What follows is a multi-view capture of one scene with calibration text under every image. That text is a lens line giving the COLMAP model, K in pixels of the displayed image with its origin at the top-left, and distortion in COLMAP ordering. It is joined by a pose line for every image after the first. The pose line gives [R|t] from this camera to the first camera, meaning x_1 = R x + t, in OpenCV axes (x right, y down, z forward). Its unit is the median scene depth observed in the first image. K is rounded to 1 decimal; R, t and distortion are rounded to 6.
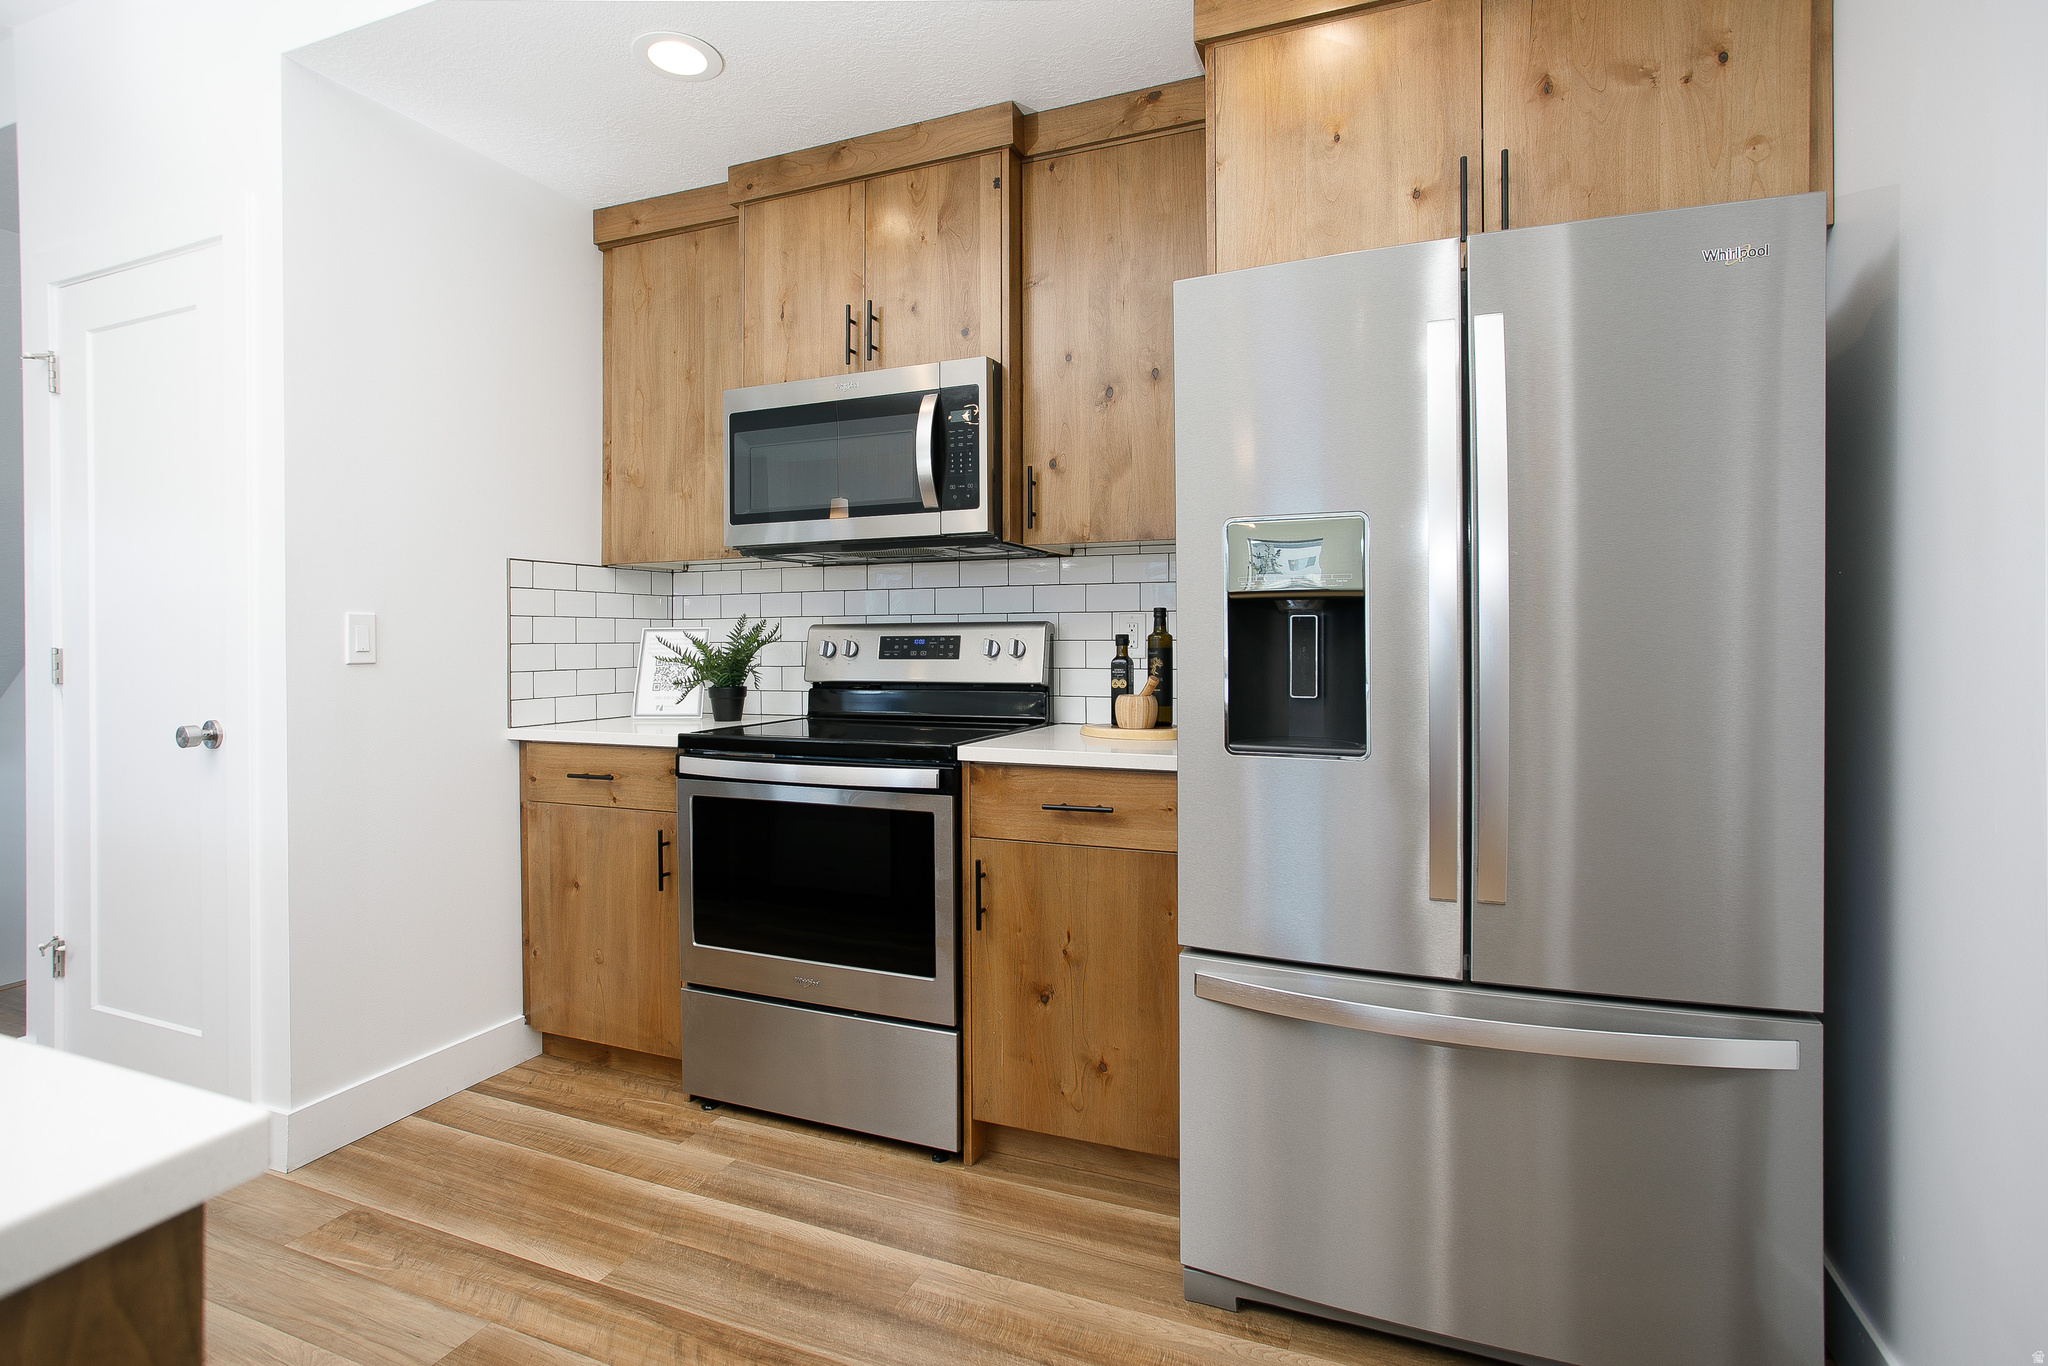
lens RADIAL K [[977.2, 0, 1021.4], [0, 977.2, 663.2], [0, 0, 1]] dist [-0.032739, 0.001117]
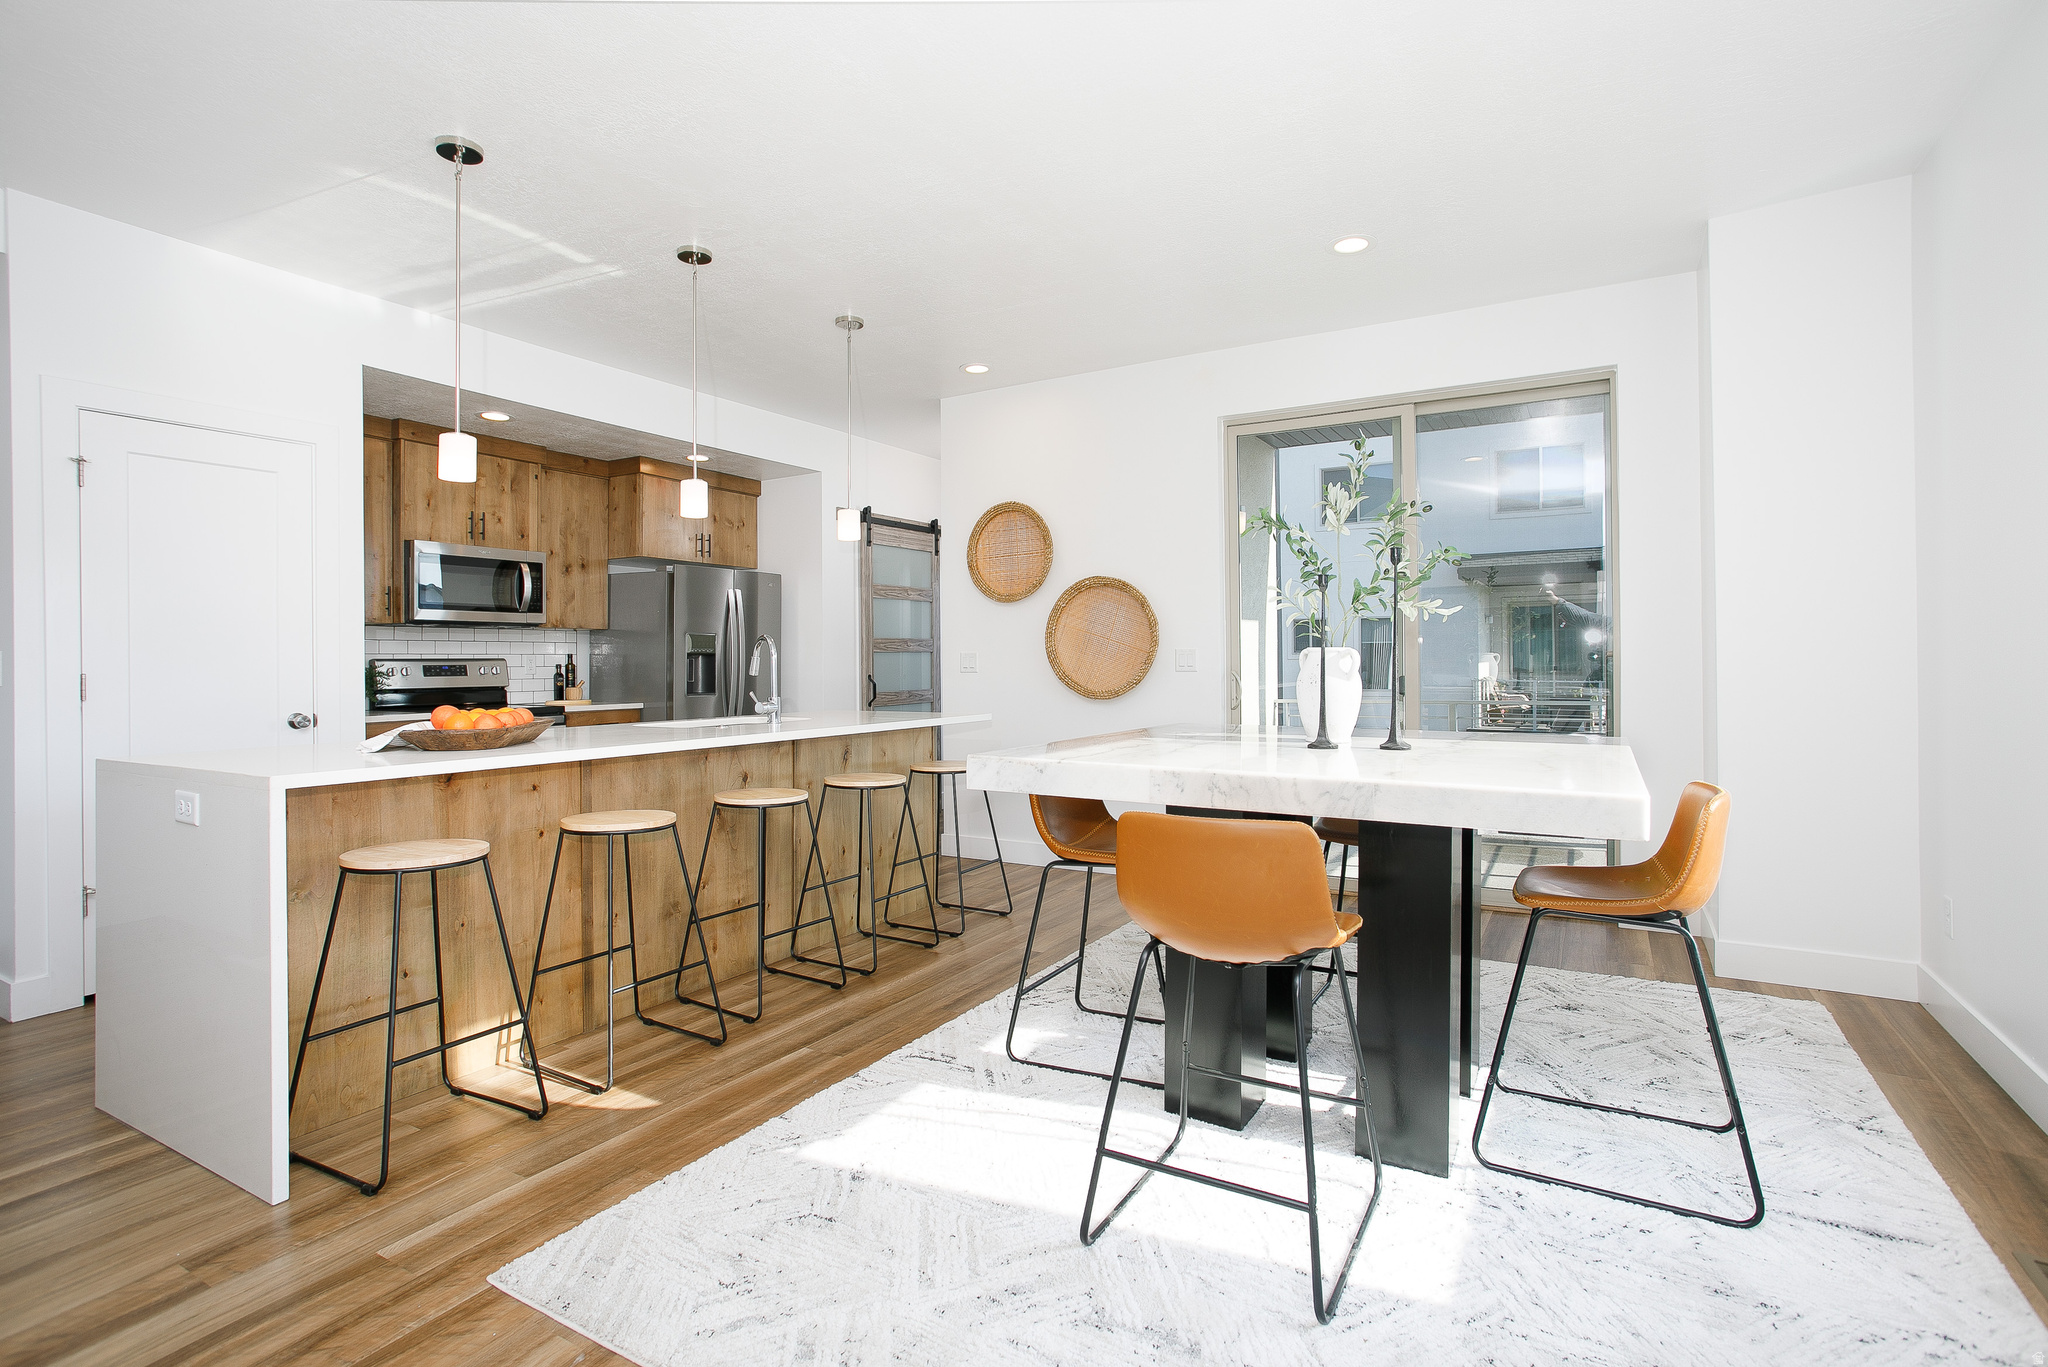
lens RADIAL K [[977.2, 0, 1021.4], [0, 977.2, 663.7], [0, 0, 1]] dist [-0.032739, 0.001117]
pose [[0.136643, -0.006118, 0.990601, -2.158564], [0.021571, 0.999762, 0.003199, -0.012742], [-0.990385, 0.020931, 0.136742, -0.494077]]
